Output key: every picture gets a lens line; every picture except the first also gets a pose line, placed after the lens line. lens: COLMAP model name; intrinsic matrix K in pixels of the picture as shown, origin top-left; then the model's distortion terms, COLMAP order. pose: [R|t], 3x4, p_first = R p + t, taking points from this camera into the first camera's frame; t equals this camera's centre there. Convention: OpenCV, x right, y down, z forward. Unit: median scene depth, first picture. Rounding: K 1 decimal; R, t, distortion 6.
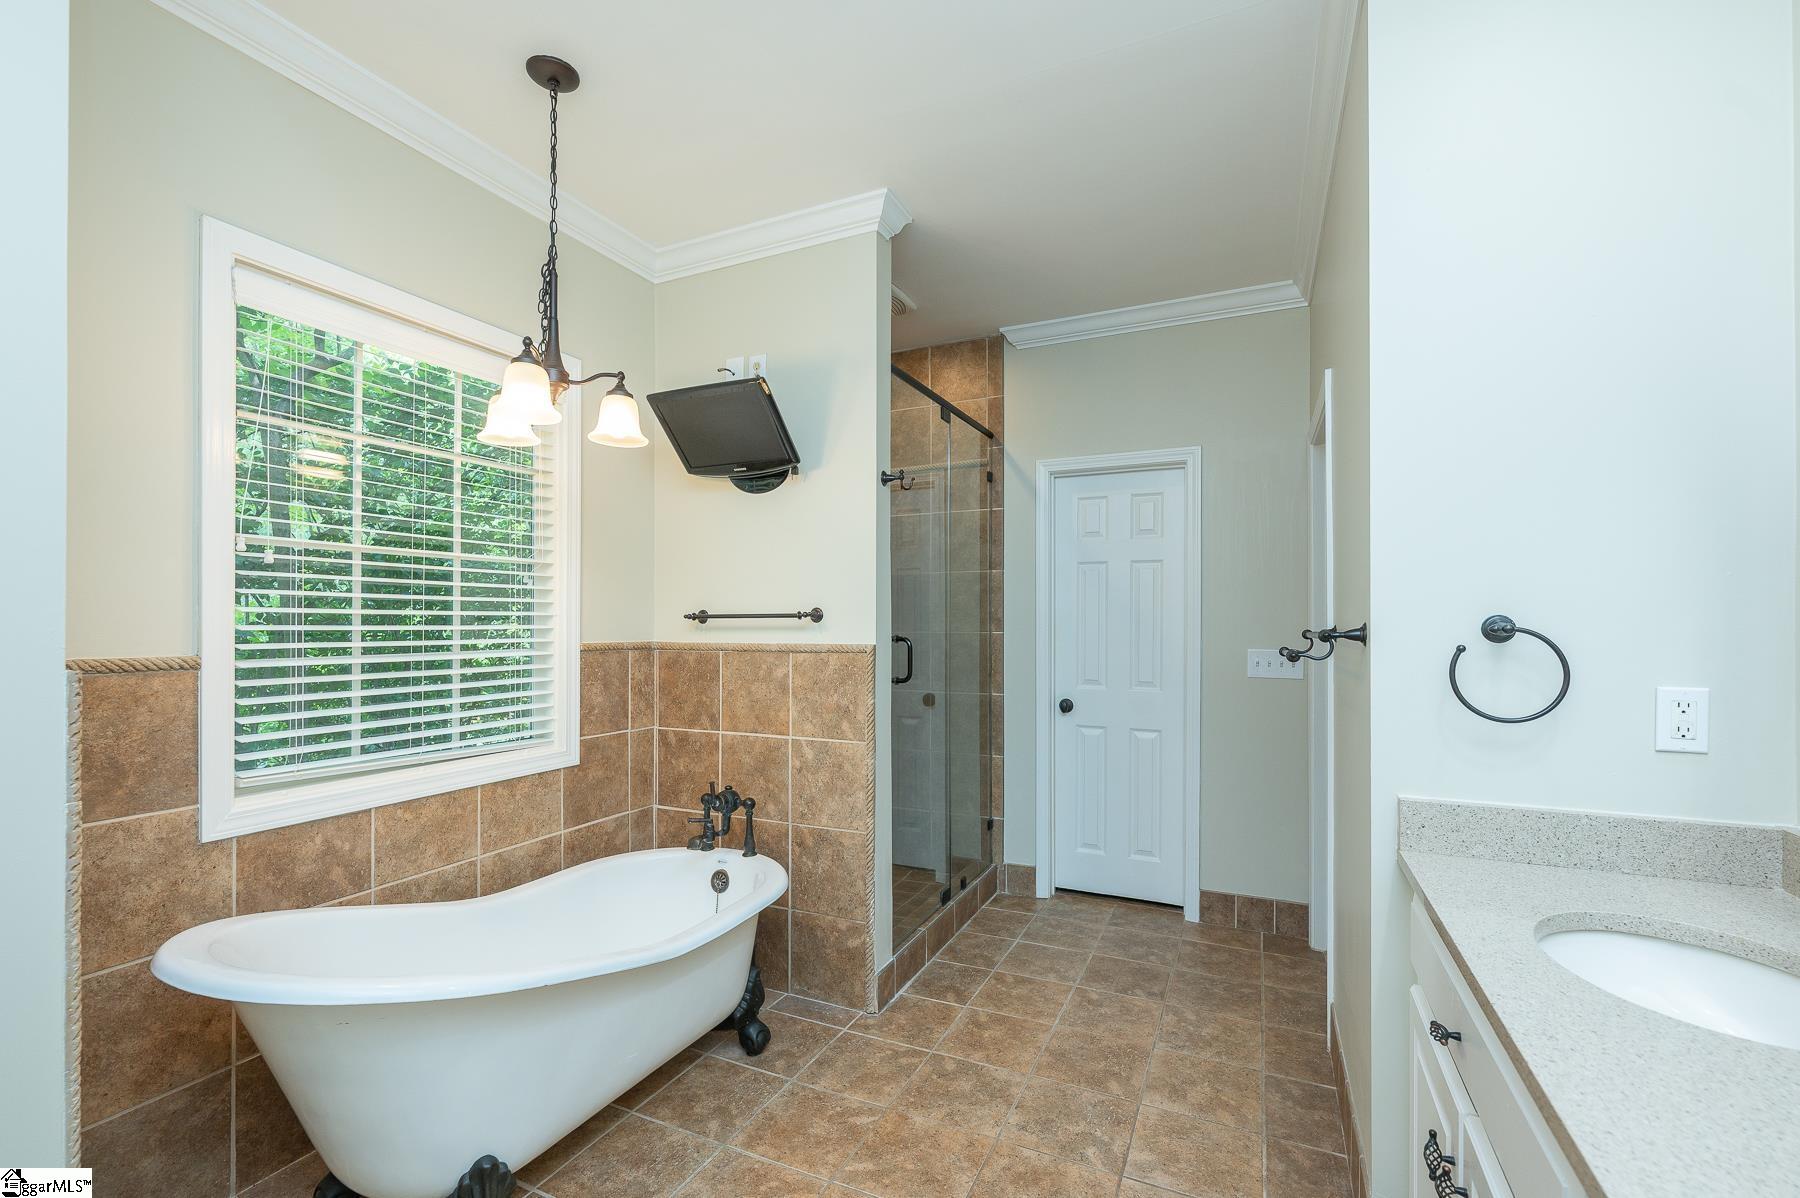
lens RADIAL K [[768.0, 0, 901.6], [0, 768.0, 618.3], [0, 0, 1]] dist [-0.000694, -0.000284]
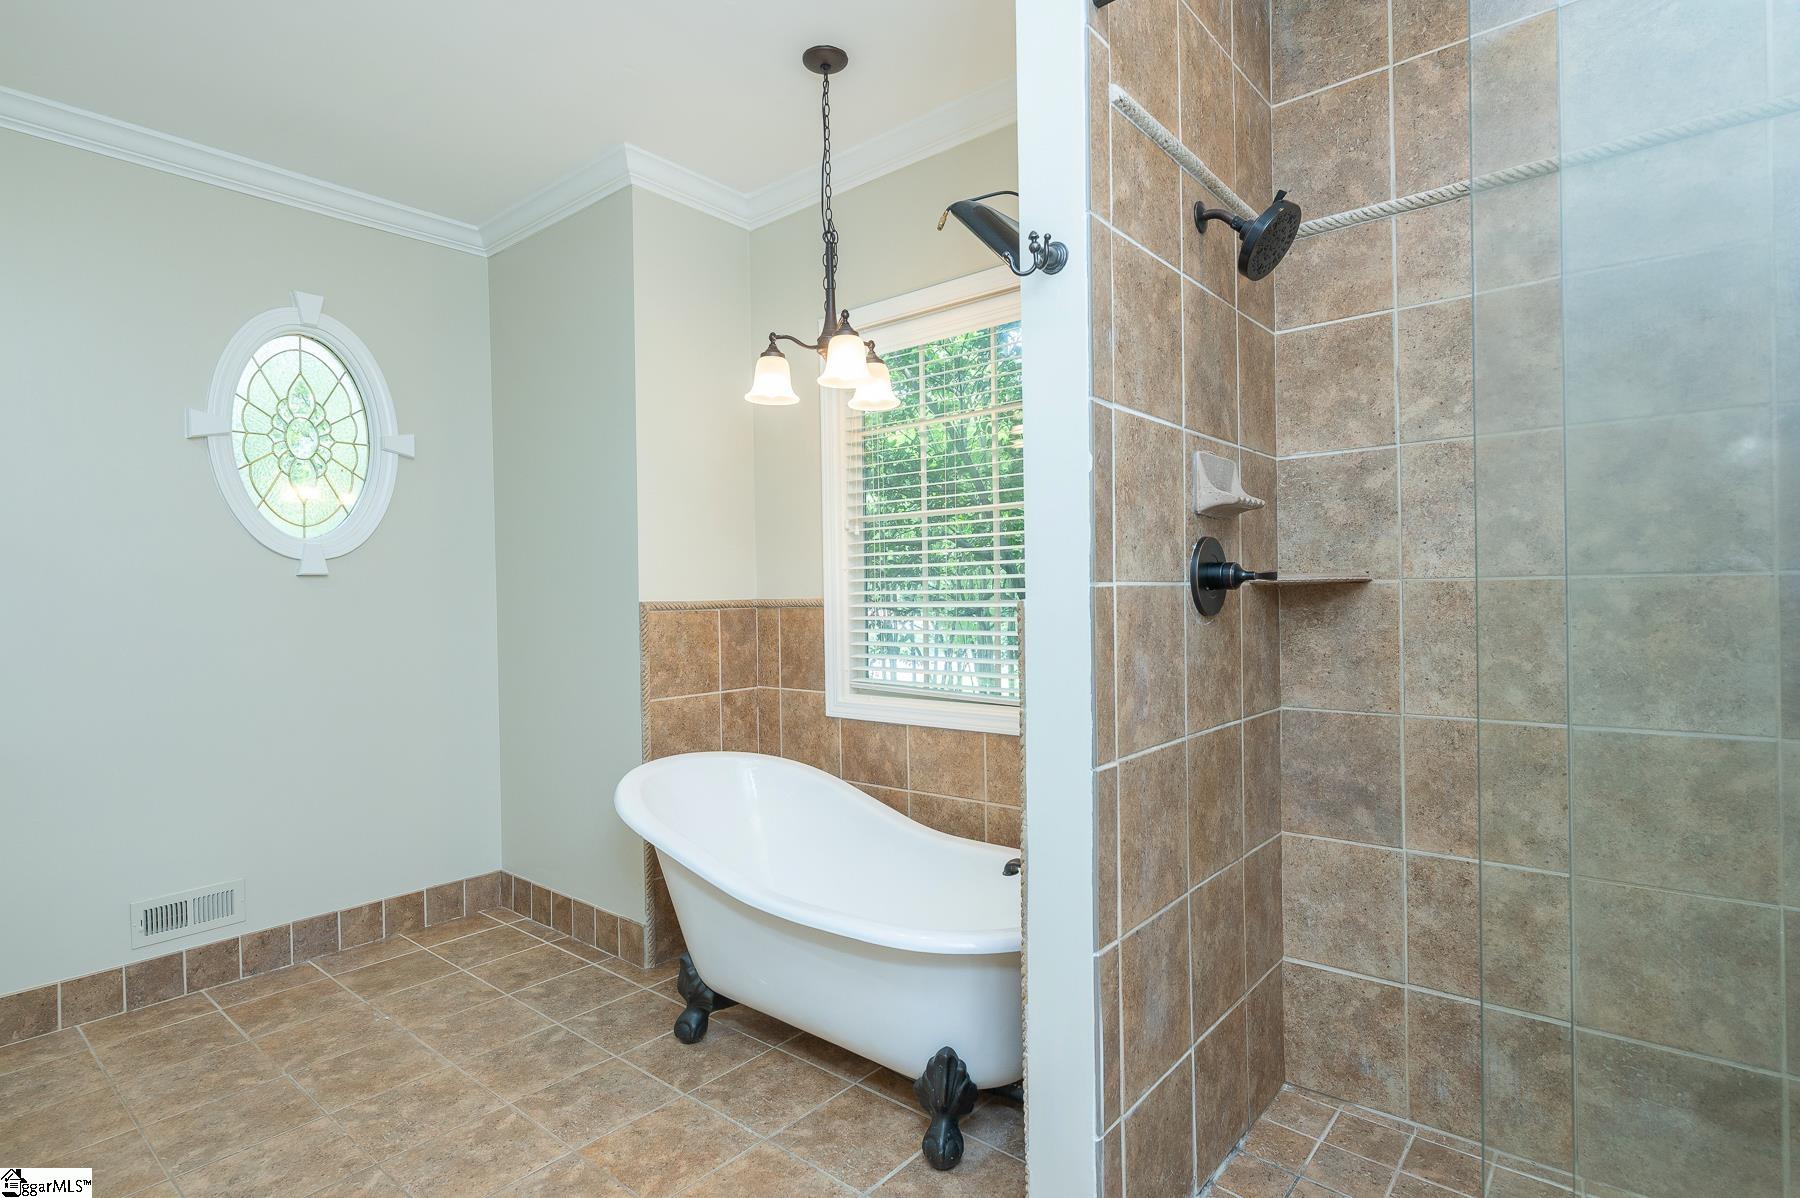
lens RADIAL K [[897.0, 0, 899.4], [0, 897.0, 600.4], [0, 0, 1]] dist [-0.003812, 0.000357]
pose [[-0.252850, 0.007532, -0.967476, 0.636446], [0.019004, 0.999815, 0.002817, 0.036966], [0.967319, -0.017674, -0.252947, 1.207775]]
